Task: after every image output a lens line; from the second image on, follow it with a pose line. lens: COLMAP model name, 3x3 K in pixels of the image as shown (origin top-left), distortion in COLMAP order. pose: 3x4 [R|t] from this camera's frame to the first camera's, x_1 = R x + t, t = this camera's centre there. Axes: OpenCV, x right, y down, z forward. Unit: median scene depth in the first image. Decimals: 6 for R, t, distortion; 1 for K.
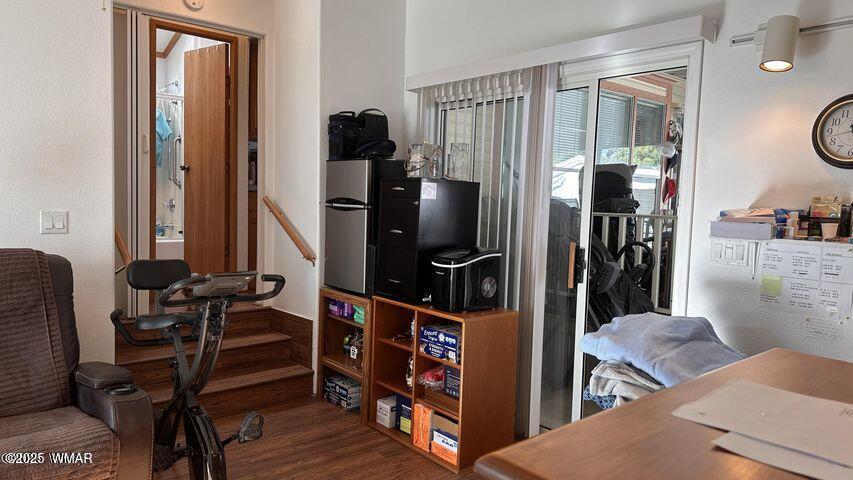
lens RADIAL K [[587.5, 0, 426.7], [0, 587.5, 240.6], [0, 0, 1]] dist [-0.000821, 0.000324]
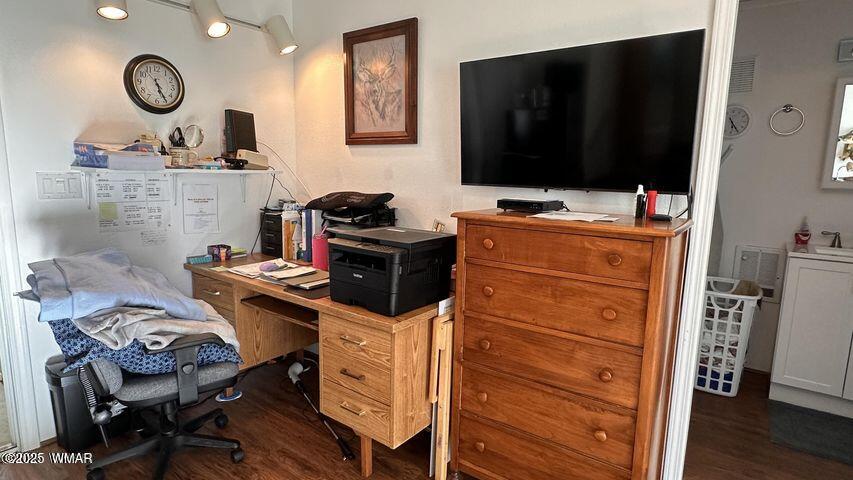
lens RADIAL K [[468.9, 0, 426.8], [0, 468.9, 241.1], [0, 0, 1]] dist [0.002138, 0.000320]
pose [[-0.225716, -0.187420, 0.955995, -0.461465], [0.037996, 0.978879, 0.200877, -0.028634], [-0.973452, 0.081665, -0.213827, 0.626811]]
